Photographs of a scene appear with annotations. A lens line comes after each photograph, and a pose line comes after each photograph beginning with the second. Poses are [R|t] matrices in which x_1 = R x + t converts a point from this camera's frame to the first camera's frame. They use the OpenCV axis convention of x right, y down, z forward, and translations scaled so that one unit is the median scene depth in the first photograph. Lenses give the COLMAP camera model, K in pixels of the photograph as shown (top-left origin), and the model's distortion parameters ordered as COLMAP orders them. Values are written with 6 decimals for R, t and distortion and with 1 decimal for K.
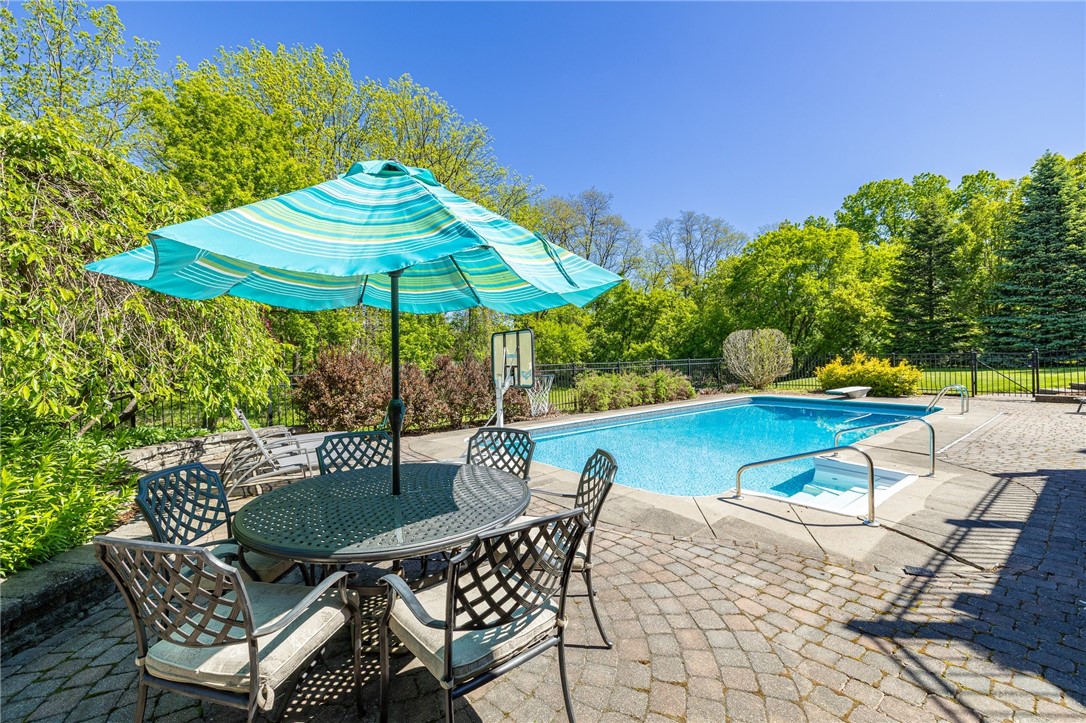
lens RADIAL K [[455.4, 0, 540.8], [0, 455.4, 354.3], [0, 0, 1]] dist [-0.001265, 0.000711]
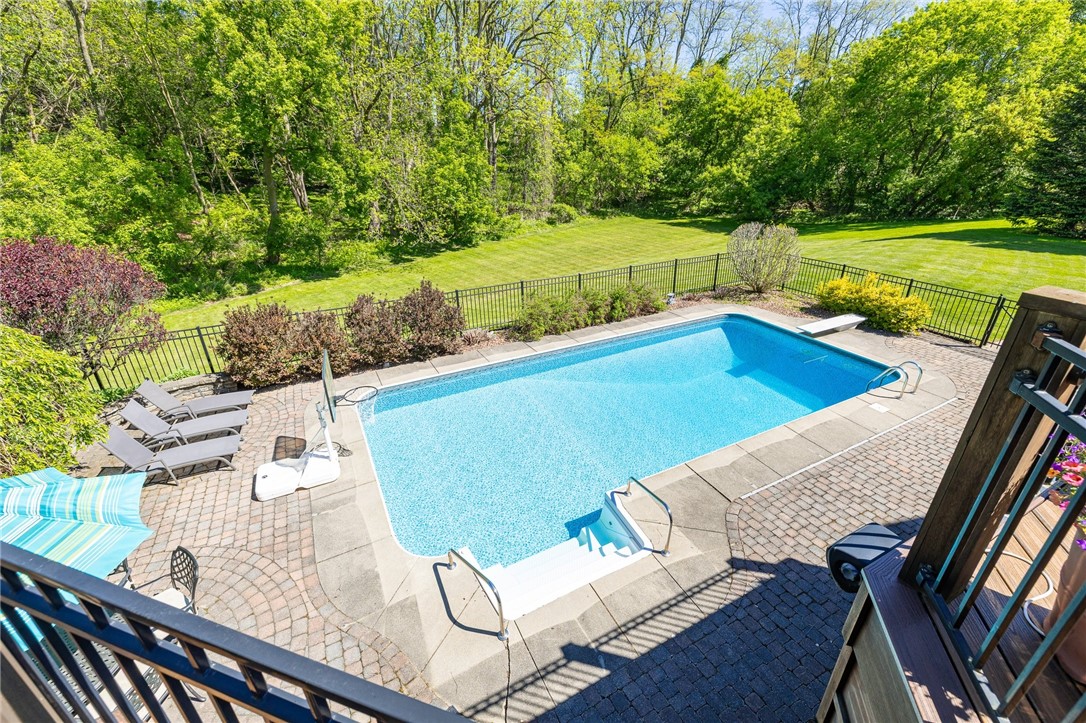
lens RADIAL K [[455.4, 0, 540.8], [0, 455.4, 354.3], [0, 0, 1]] dist [-0.001265, 0.000711]
pose [[0.981166, 0.091755, -0.169984, 0.068164], [-0.012292, 0.907857, 0.419100, -0.058008], [0.192776, -0.409117, 0.891886, 0.017056]]
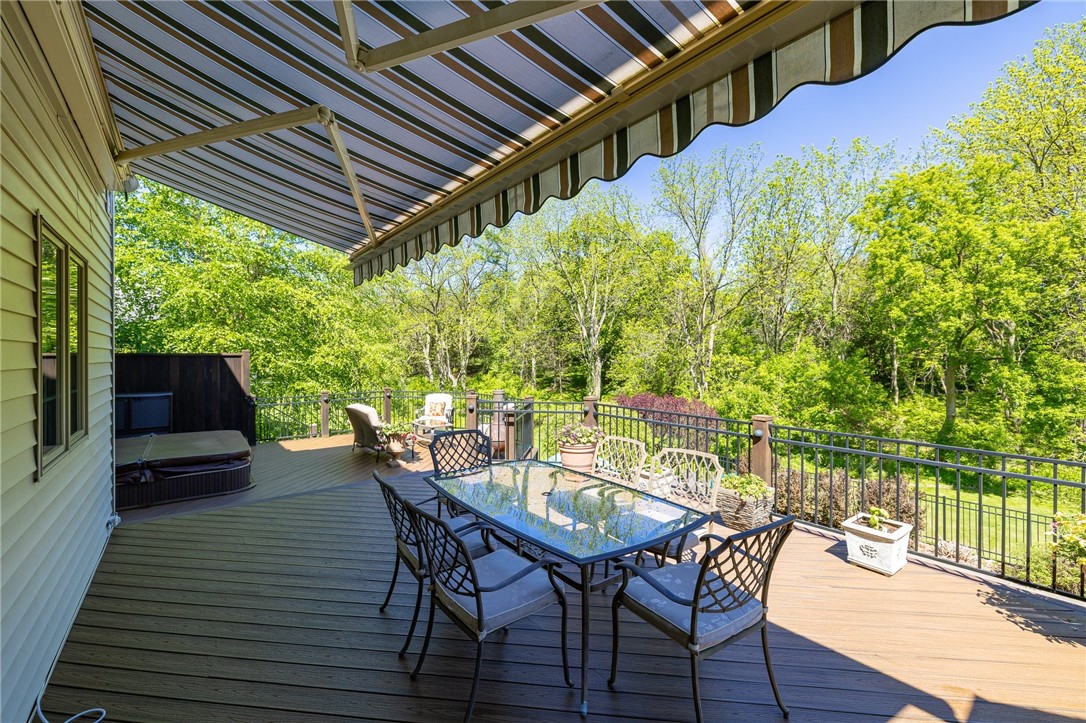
lens RADIAL K [[455.4, 0, 540.8], [0, 455.4, 354.3], [0, 0, 1]] dist [-0.001265, 0.000711]
pose [[-0.000271, 0.010308, -0.999947, 0.195186], [-0.002438, 0.999944, 0.010308, -0.059083], [0.999997, 0.002441, -0.000246, 0.022686]]
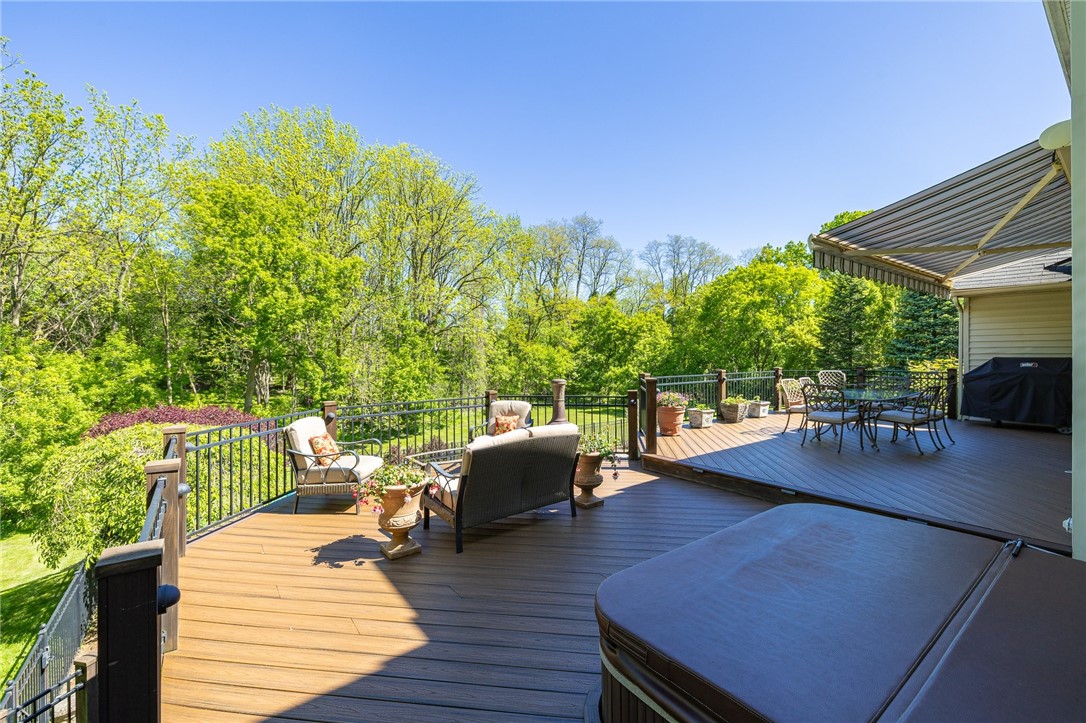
lens RADIAL K [[455.4, 0, 540.8], [0, 455.4, 354.3], [0, 0, 1]] dist [-0.001265, 0.000711]
pose [[0.999656, 0.009500, -0.024435, 0.058611], [-0.009390, 0.999945, 0.004602, -0.057842], [0.024477, -0.004371, 0.999691, -0.098379]]
